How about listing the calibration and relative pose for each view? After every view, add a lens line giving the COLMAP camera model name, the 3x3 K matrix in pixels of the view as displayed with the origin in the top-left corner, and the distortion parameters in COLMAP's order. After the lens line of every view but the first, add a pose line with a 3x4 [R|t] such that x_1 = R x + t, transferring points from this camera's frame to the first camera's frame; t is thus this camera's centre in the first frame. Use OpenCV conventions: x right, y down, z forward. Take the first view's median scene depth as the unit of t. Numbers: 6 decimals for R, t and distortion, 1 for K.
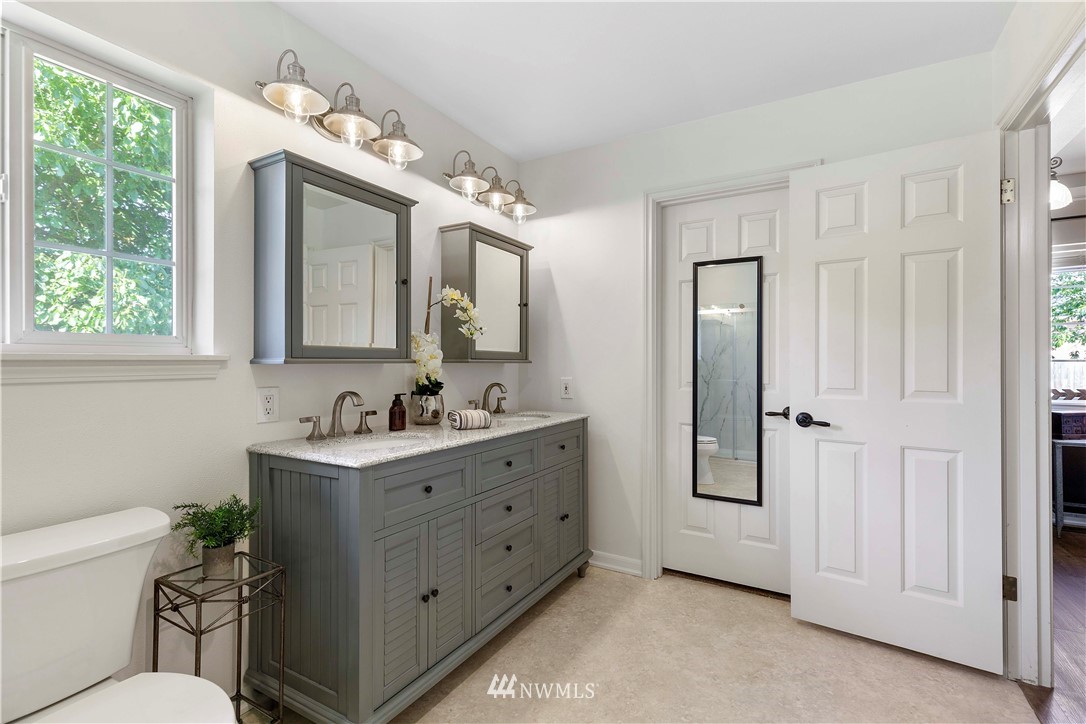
lens RADIAL K [[501.8, 0, 544.0], [0, 501.8, 358.2], [0, 0, 1]] dist [0.011713, -0.000324]
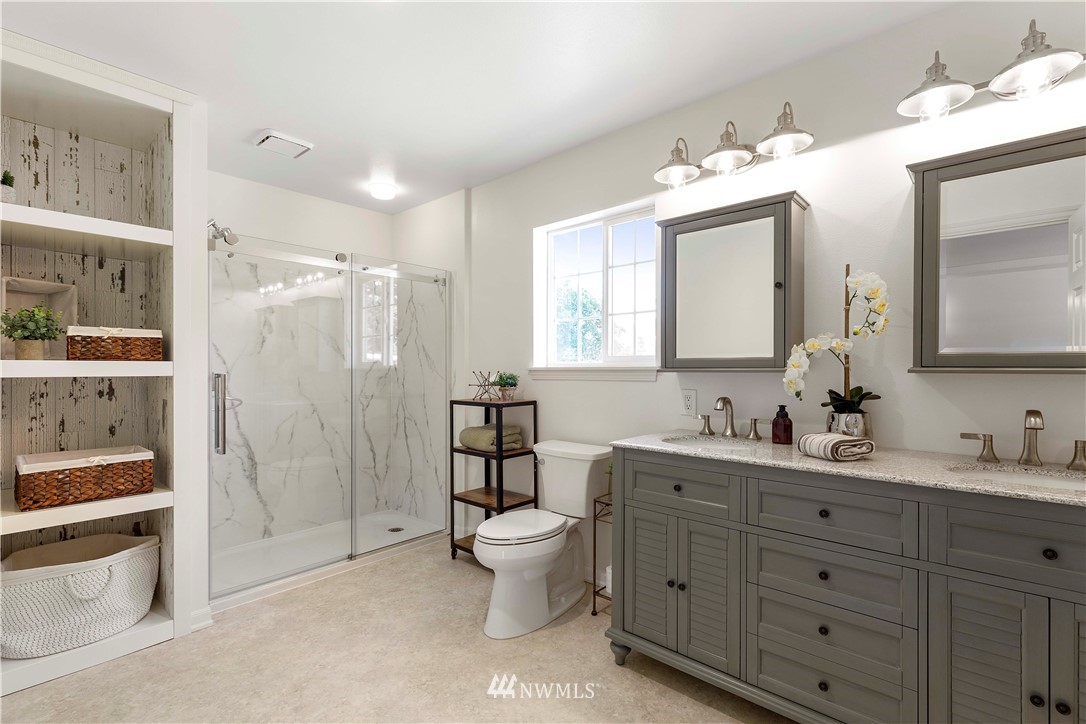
lens RADIAL K [[501.8, 0, 544.4], [0, 501.8, 369.0], [0, 0, 1]] dist [0.011713, -0.000324]
pose [[-0.209010, -0.002294, -0.977911, 0.729773], [0.003063, 0.999991, -0.003000, 0.004622], [0.977909, -0.003622, -0.209001, 0.770387]]
